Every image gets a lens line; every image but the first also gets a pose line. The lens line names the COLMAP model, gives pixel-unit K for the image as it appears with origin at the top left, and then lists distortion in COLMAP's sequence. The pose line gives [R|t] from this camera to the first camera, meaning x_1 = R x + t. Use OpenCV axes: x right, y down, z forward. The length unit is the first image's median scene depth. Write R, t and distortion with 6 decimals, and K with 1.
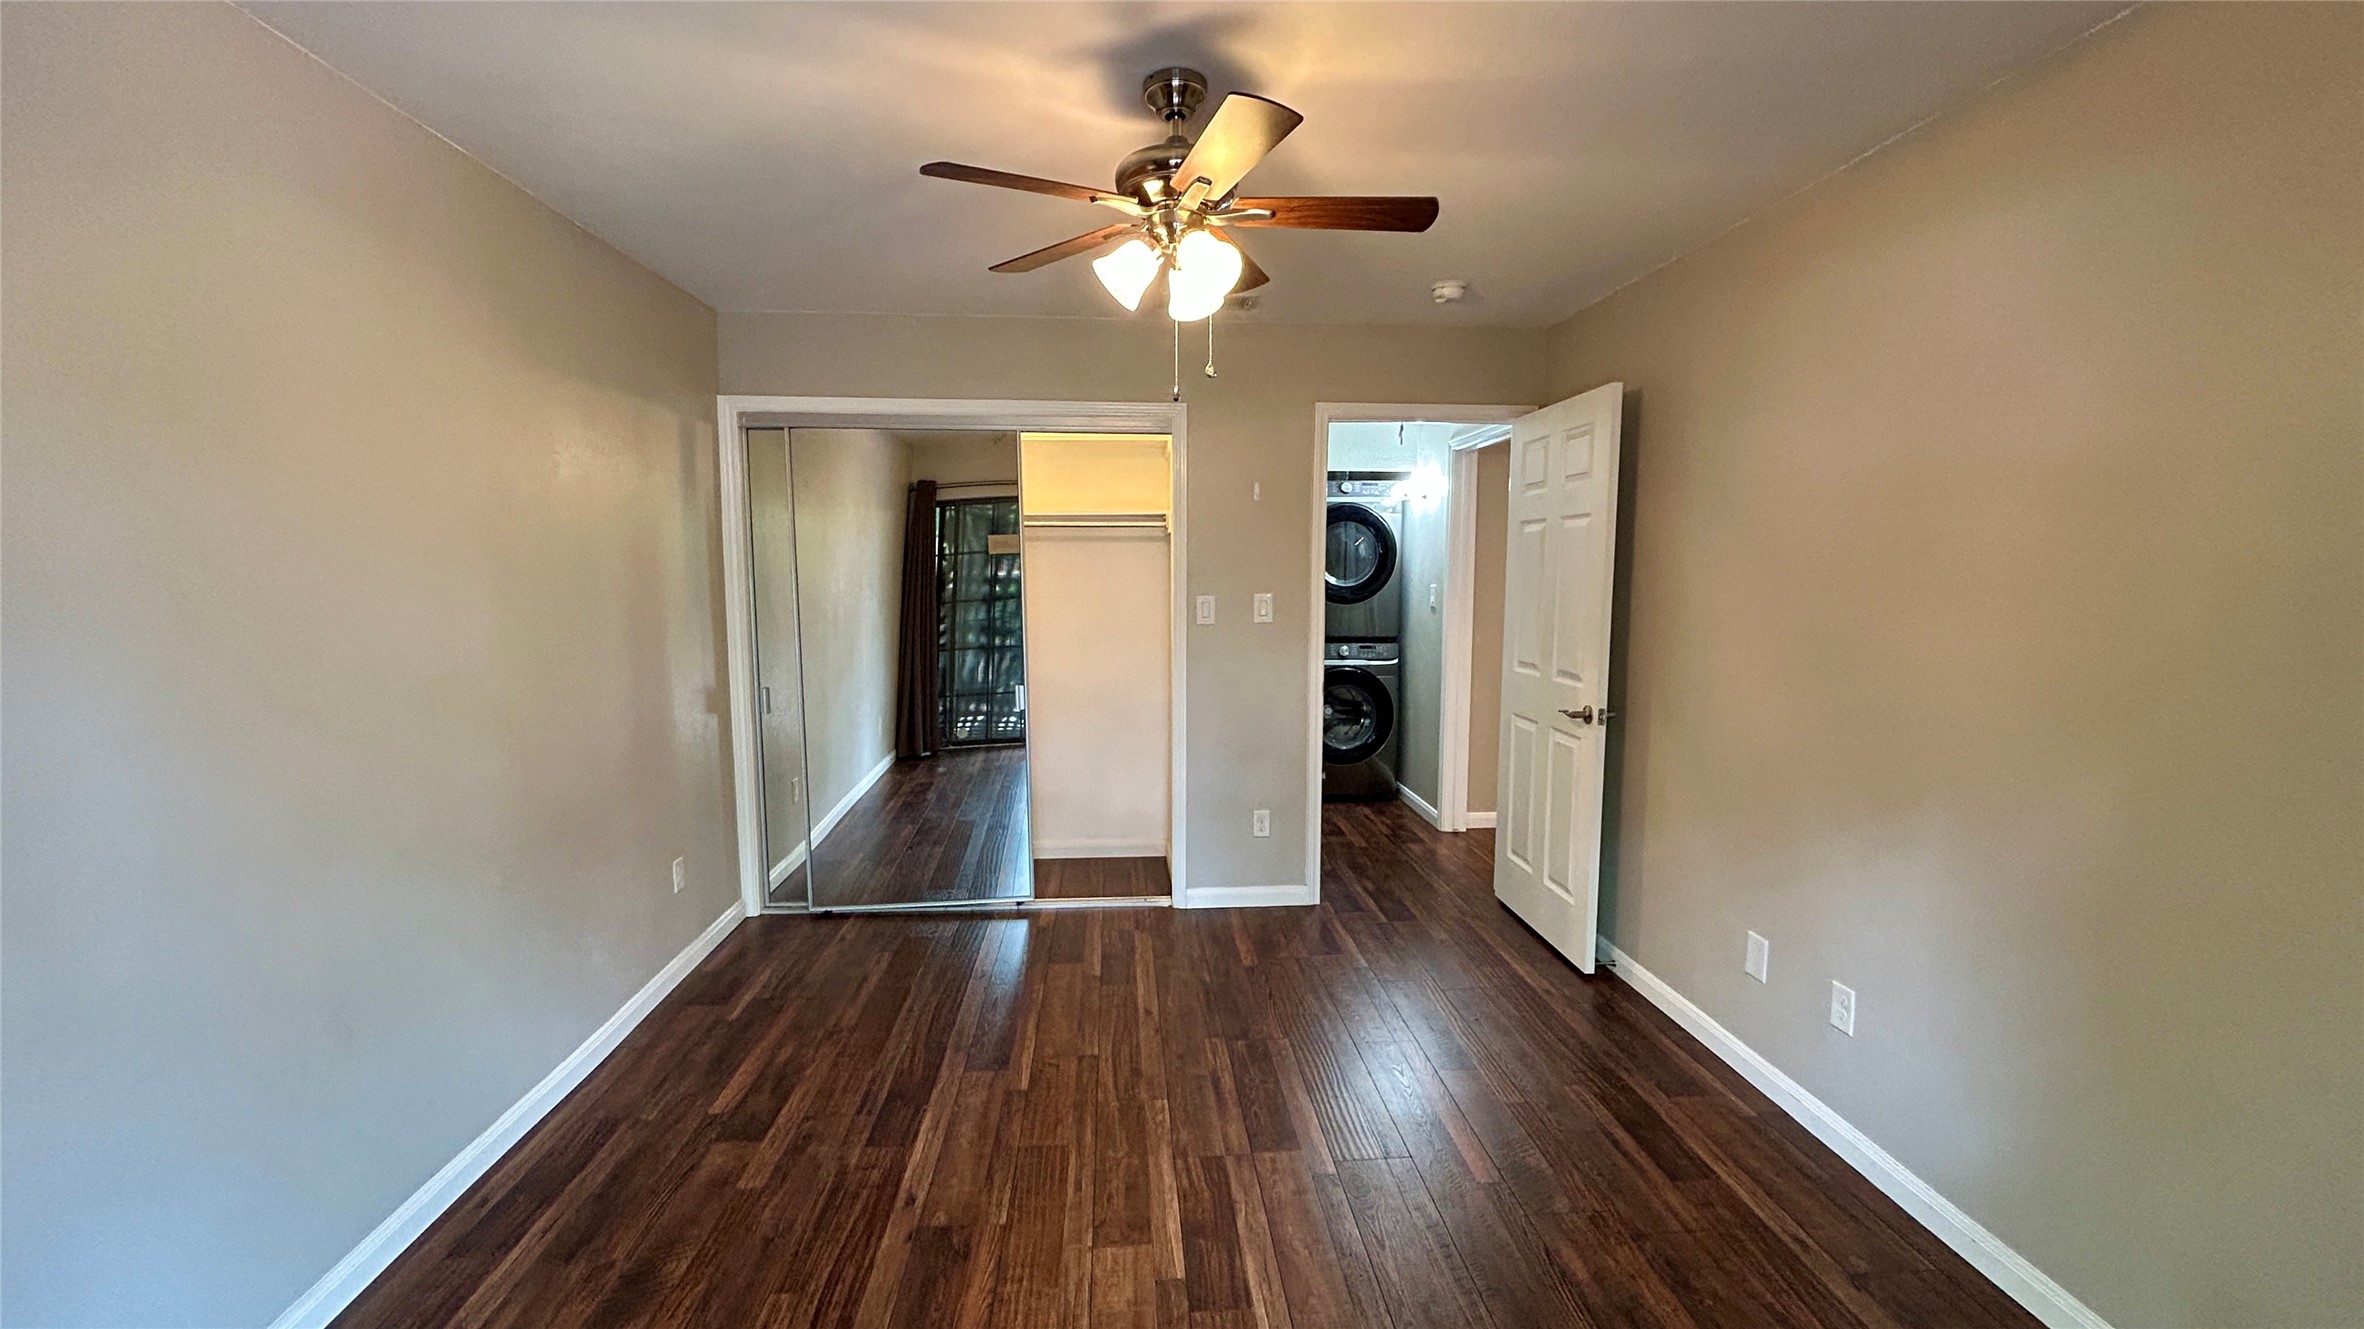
lens RADIAL K [[951.2, 0, 1182.0], [0, 951.2, 664.5], [0, 0, 1]] dist [0.000370, 0.000054]
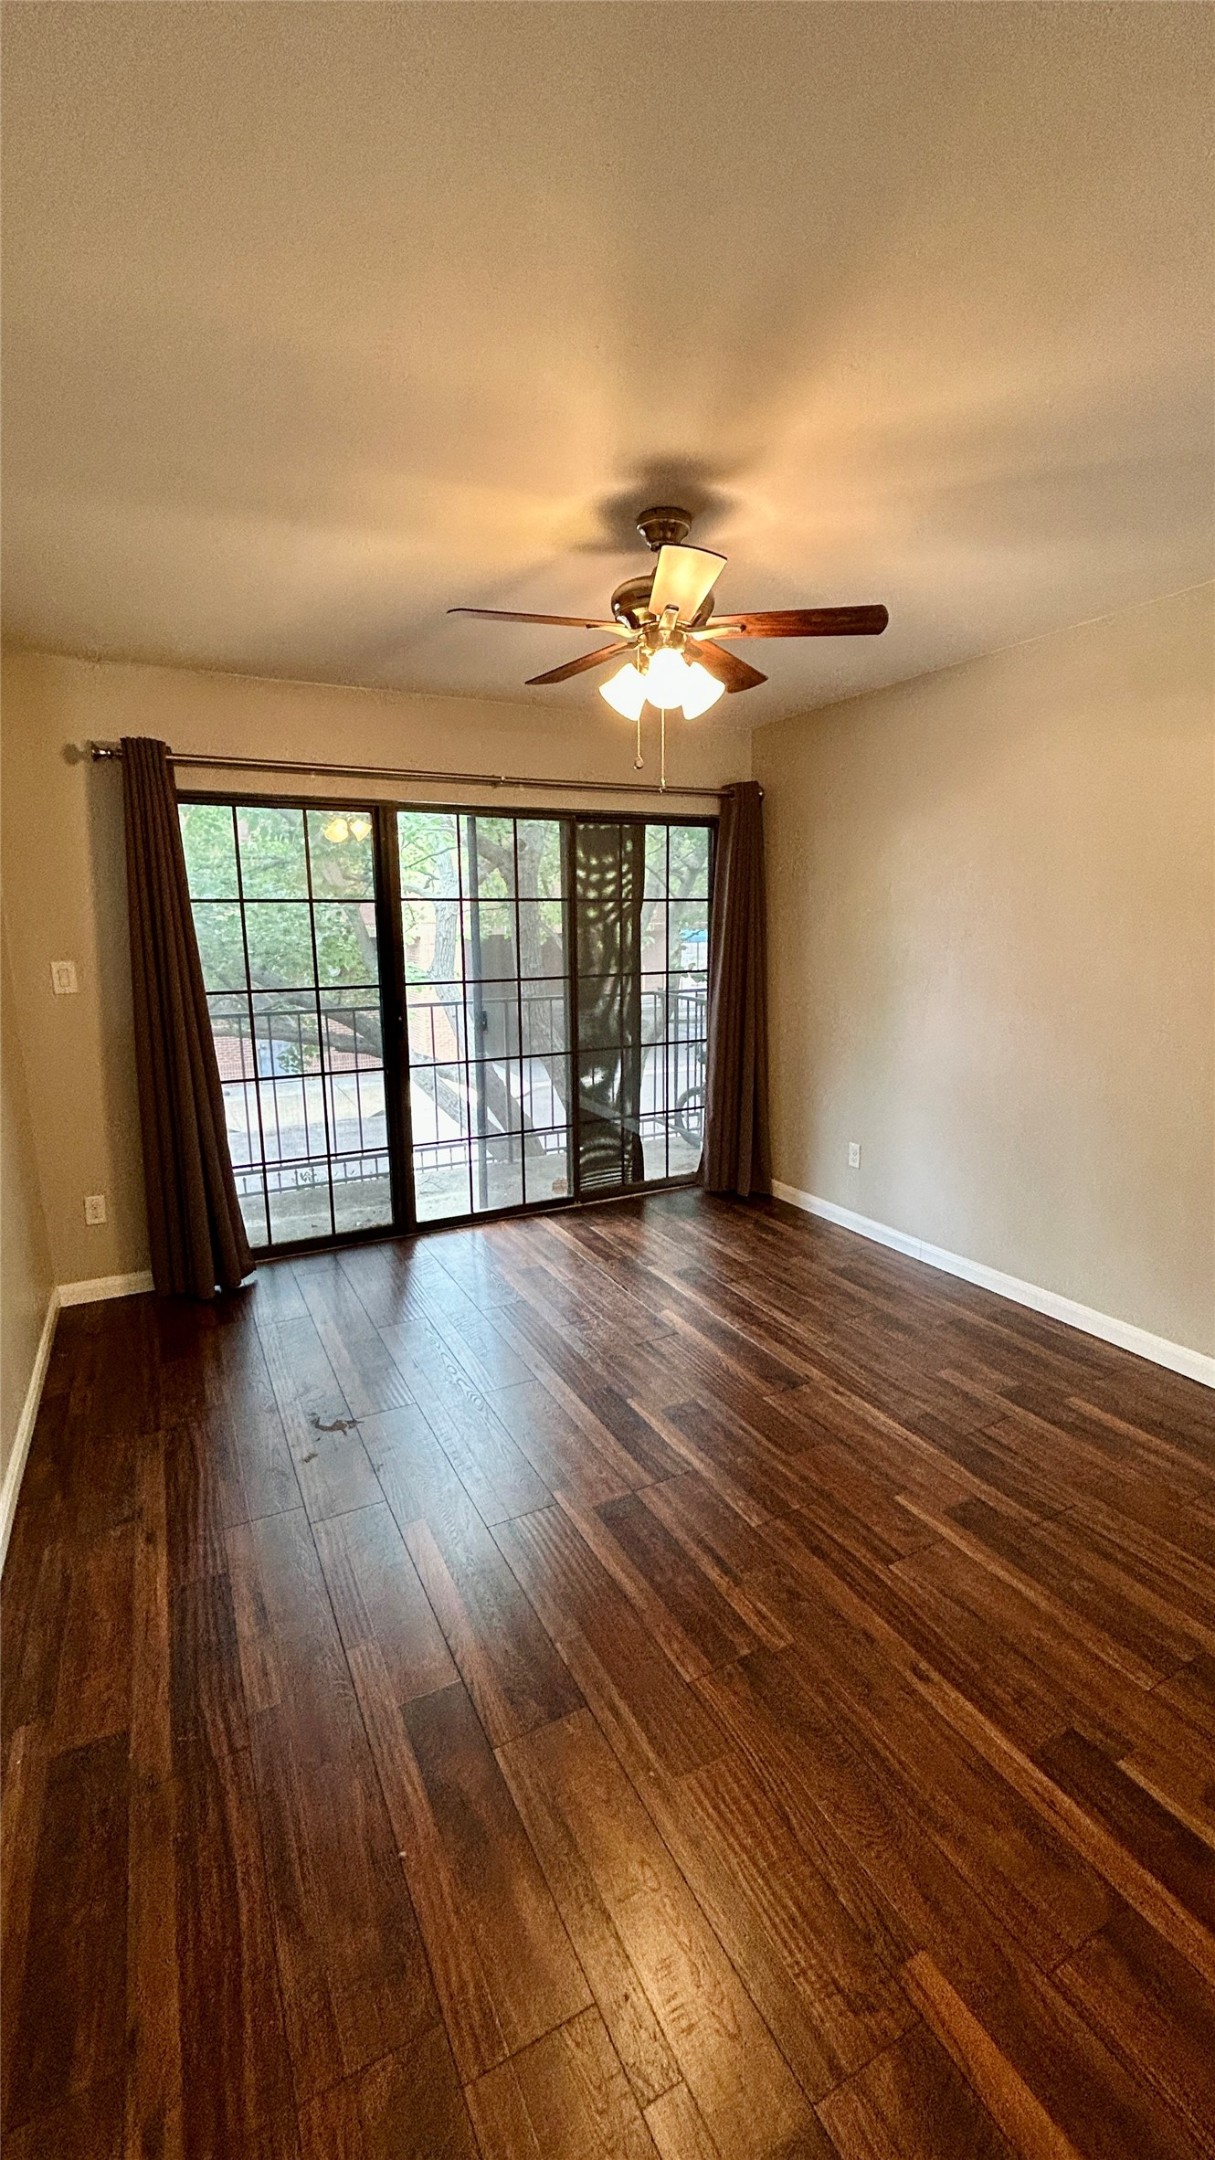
lens RADIAL K [[869.1, 0, 607.5], [0, 869.1, 1080.0], [0, 0, 1]] dist [0.000370, 0.000054]
pose [[-0.916099, 0.081808, -0.392519, 0.442036], [-0.035987, 0.958236, 0.283704, -0.196803], [0.399335, 0.274026, -0.874895, 1.711438]]
